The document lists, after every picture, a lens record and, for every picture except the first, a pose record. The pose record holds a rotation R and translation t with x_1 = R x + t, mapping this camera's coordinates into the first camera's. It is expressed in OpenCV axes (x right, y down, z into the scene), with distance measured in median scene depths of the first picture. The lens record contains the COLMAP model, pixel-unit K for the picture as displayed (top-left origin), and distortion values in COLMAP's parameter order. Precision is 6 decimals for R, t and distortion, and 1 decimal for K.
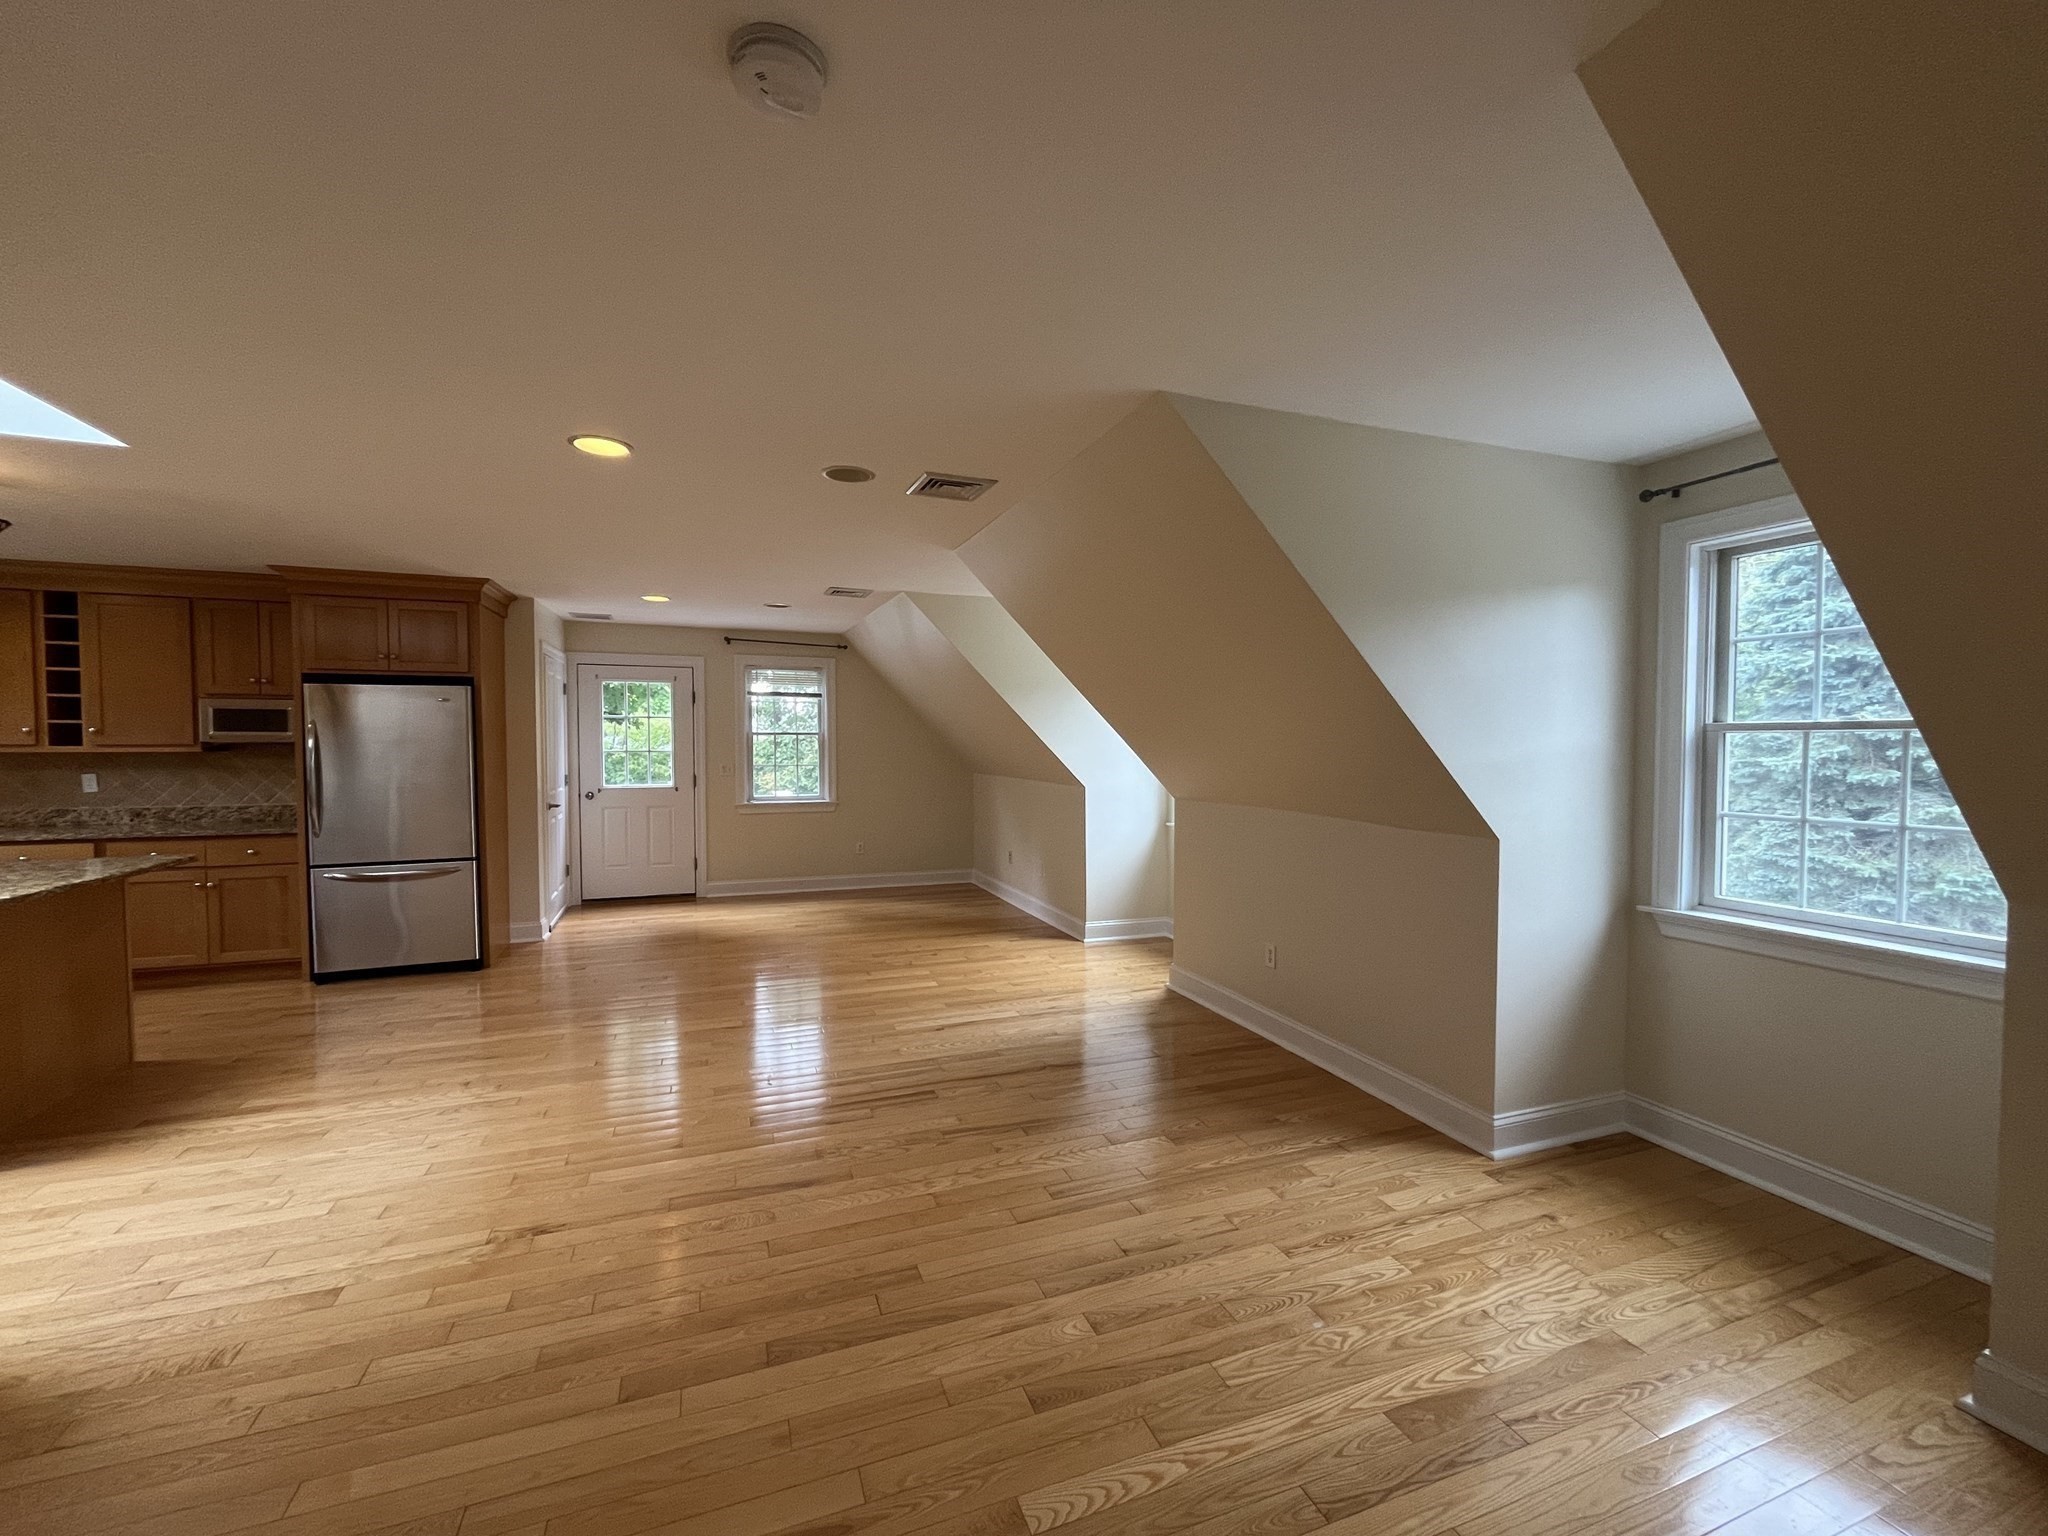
lens RADIAL K [[837.4, 0, 1020.7], [0, 837.4, 773.9], [0, 0, 1]] dist [-0.003652, -0.000441]
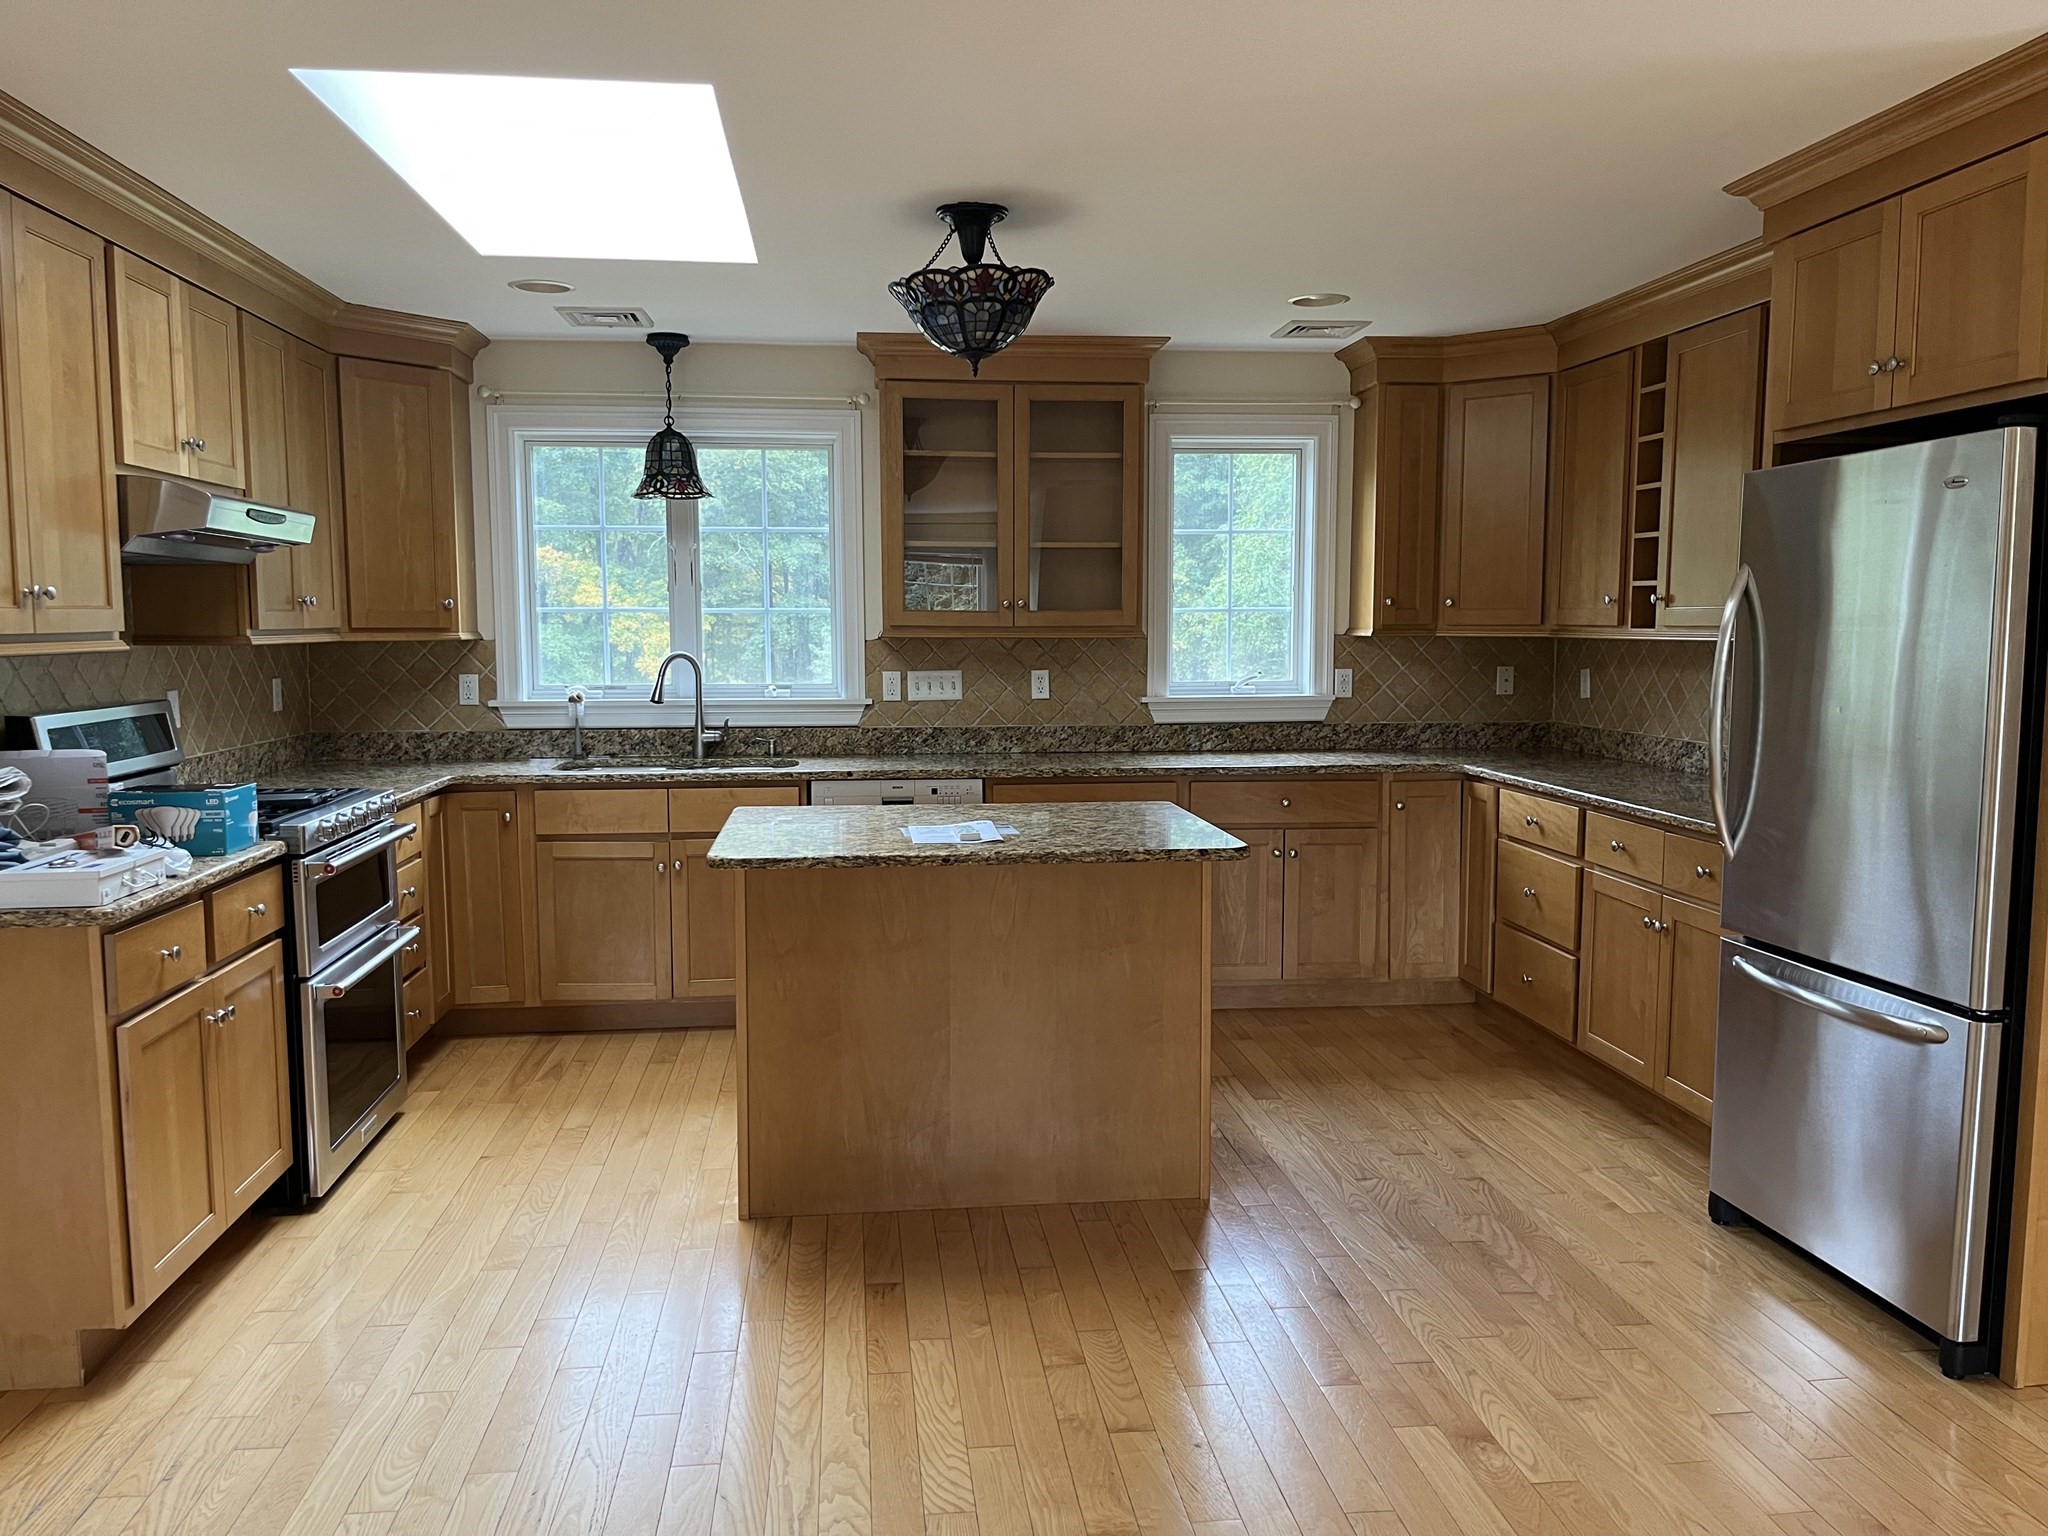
lens RADIAL K [[1543.1, 0, 1012.4], [0, 1543.1, 778.0], [0, 0, 1]] dist [0.067007, -0.093006]
pose [[-0.246946, 0.097248, -0.964137, -0.046230], [-0.035653, 0.993366, 0.109328, -0.033542], [0.968373, 0.061372, -0.241840, 0.870815]]
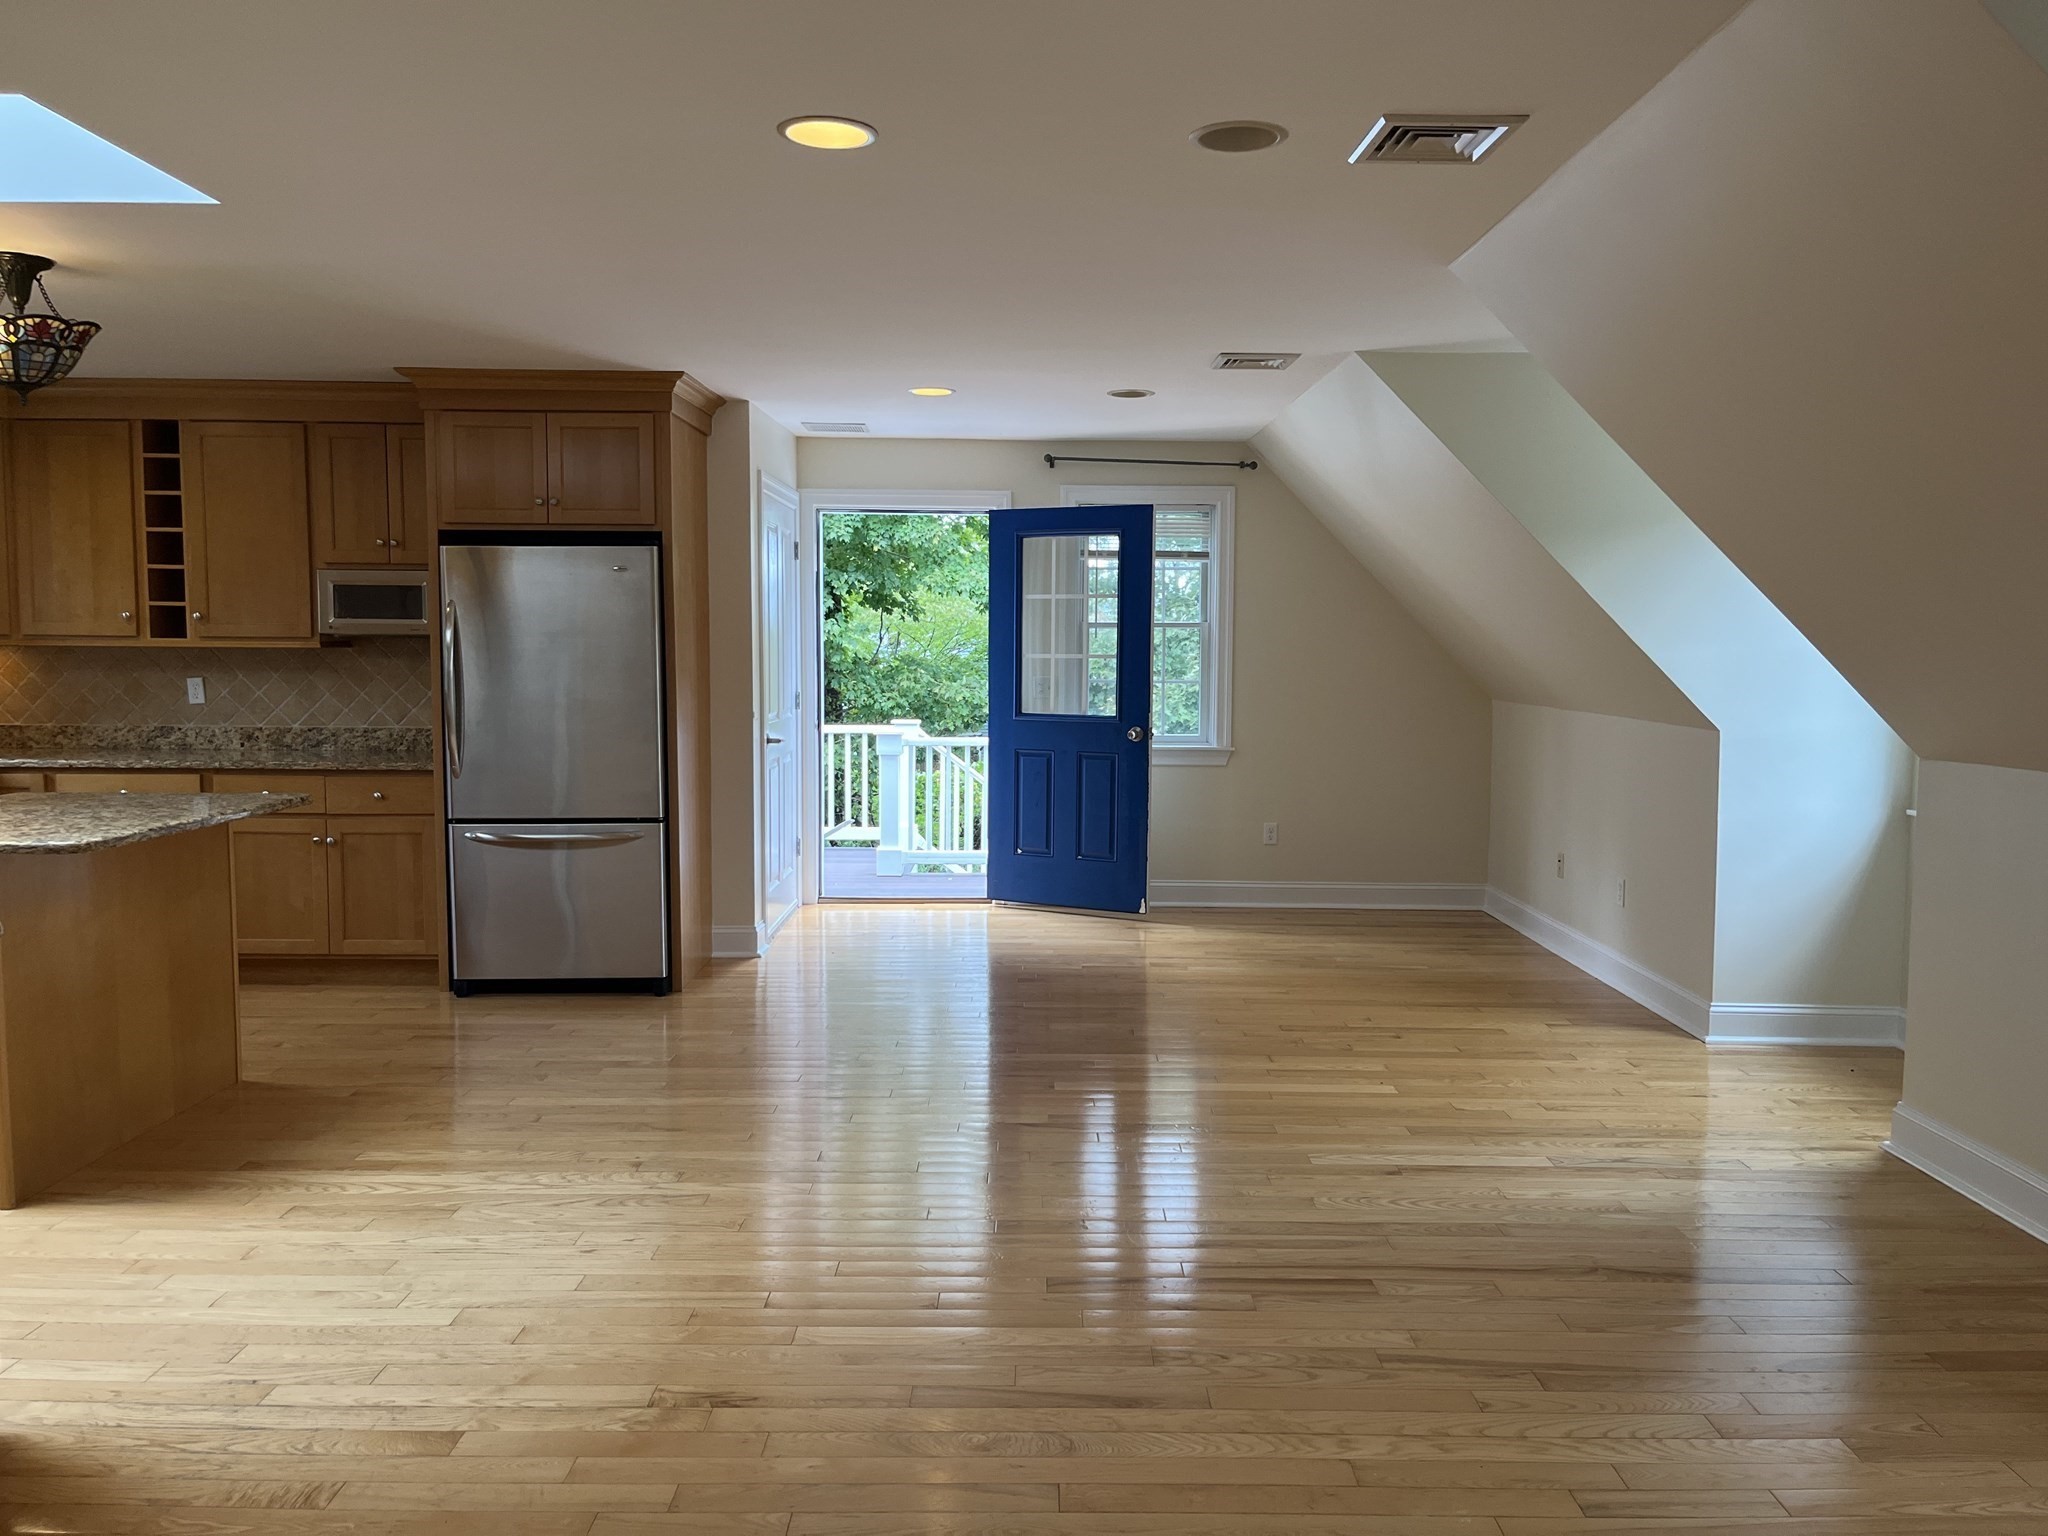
lens RADIAL K [[1543.1, 0, 1035.0], [0, 1543.1, 776.4], [0, 0, 1]] dist [0.067007, -0.093006]
pose [[0.937357, 0.034275, -0.346679, 0.021899], [-0.017975, 0.998581, 0.050126, 0.004782], [0.347905, -0.040754, 0.936644, -0.003516]]
